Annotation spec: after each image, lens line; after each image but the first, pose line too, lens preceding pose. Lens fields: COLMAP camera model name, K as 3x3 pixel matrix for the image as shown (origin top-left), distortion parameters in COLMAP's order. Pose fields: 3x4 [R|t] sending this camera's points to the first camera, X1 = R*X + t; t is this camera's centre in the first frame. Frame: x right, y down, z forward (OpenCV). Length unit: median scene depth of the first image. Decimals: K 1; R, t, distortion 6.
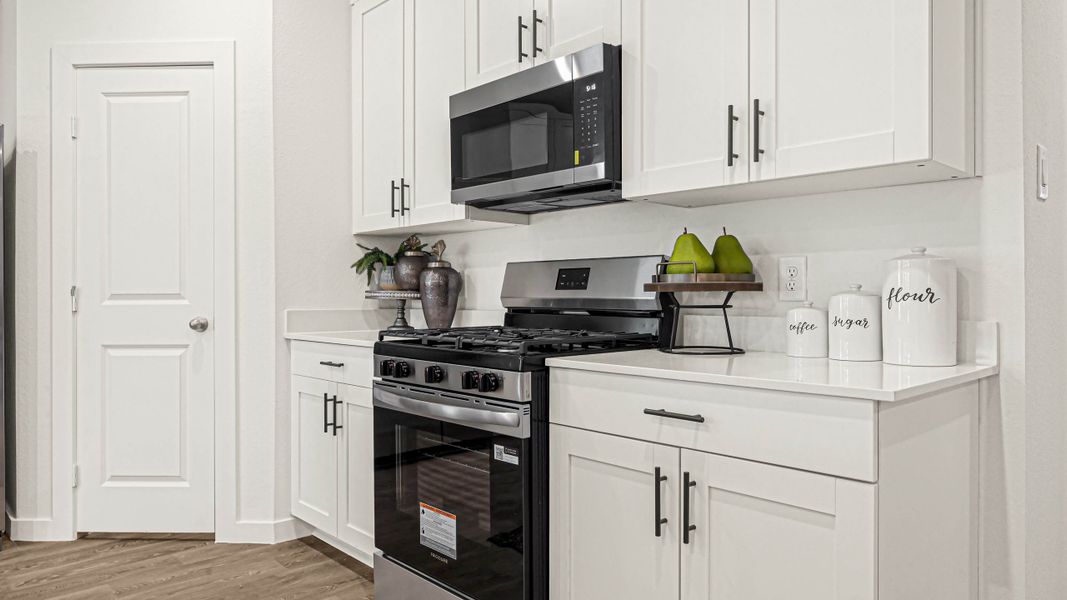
lens RADIAL K [[705.5, 0, 536.4], [0, 705.5, 296.3], [0, 0, 1]] dist [0.003447, -0.001626]
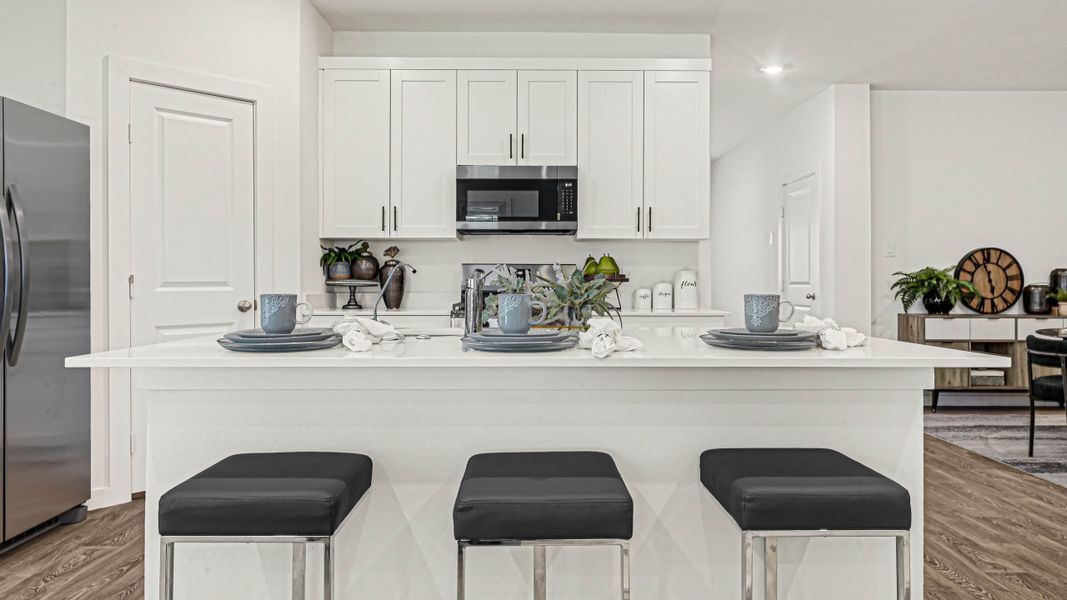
lens RADIAL K [[696.6, 0, 530.9], [0, 696.6, 278.1], [0, 0, 1]] dist [-0.000609, -0.000423]
pose [[0.677710, 0.005678, 0.735308, -1.234215], [-0.001205, 0.999977, -0.006612, -0.003323], [-0.735328, 0.003595, 0.677701, -0.260920]]
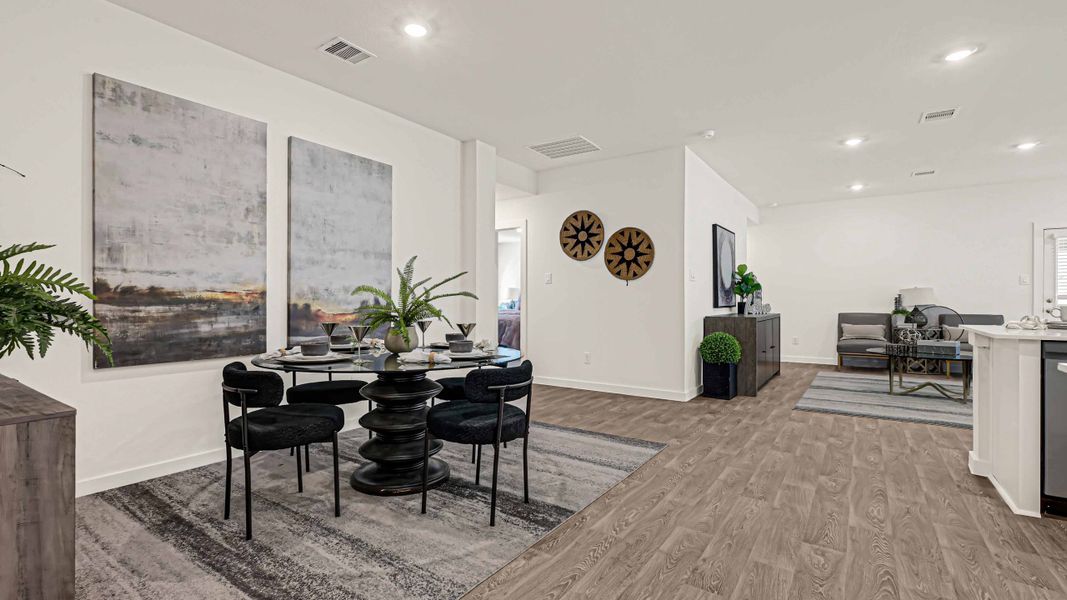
lens RADIAL K [[474.6, 0, 533.5], [0, 474.6, 303.1], [0, 0, 1]] dist [0.000588, -0.000033]
pose [[-0.976633, 0.000753, -0.214912, 0.895731], [-0.000296, 0.999988, 0.004849, -0.003212], [0.214913, 0.004799, -0.976621, 0.850988]]
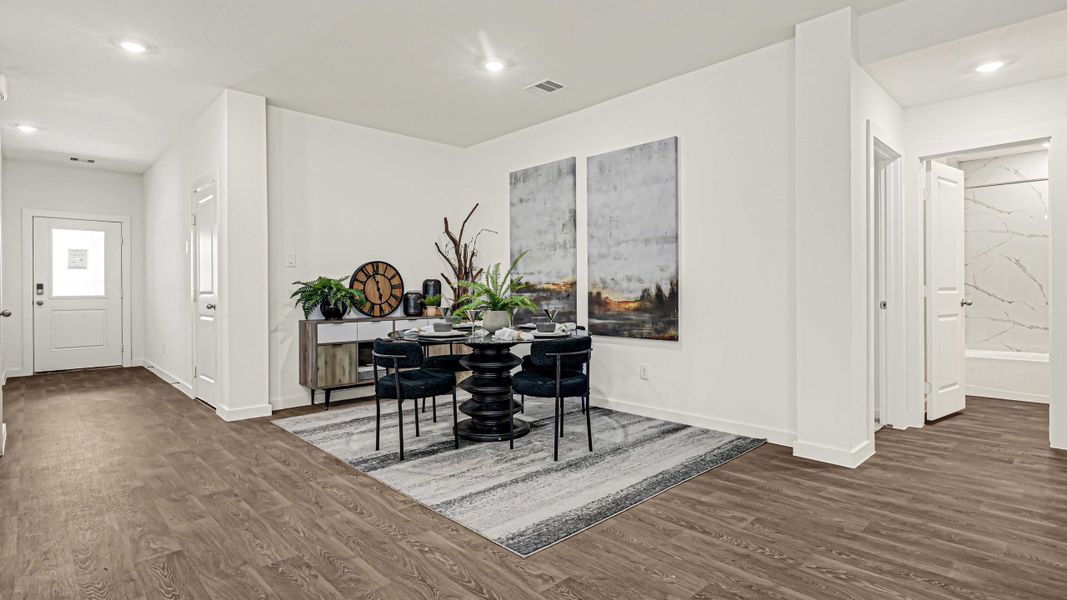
lens RADIAL K [[531.6, 0, 537.5], [0, 531.6, 290.0], [0, 0, 1]] dist [0.001715, 0.000238]
pose [[-0.018721, 0.000557, 0.999825, -0.598589], [0.008212, 0.999966, -0.000403, -0.002565], [-0.999791, 0.008203, -0.018725, -0.404045]]
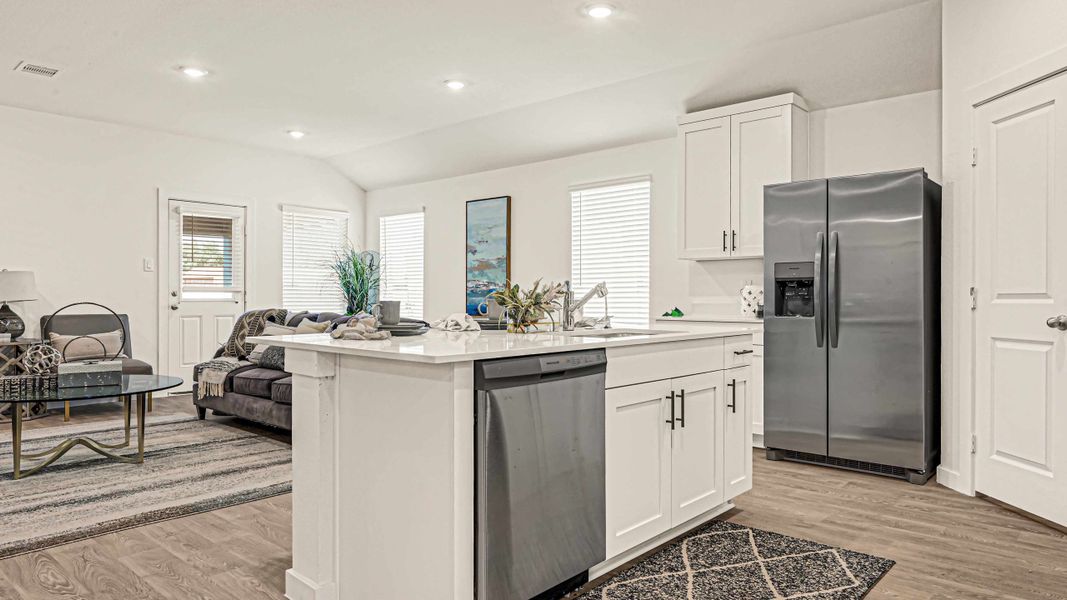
lens RADIAL K [[667.8, 0, 533.5], [0, 667.8, 300.0], [0, 0, 1]] dist [-0.000451, -0.001156]
pose [[0.092057, 0.006667, -0.995731, 0.497849], [-0.001466, 0.999977, 0.006560, 0.000934], [0.995753, 0.000856, 0.092065, 0.168472]]
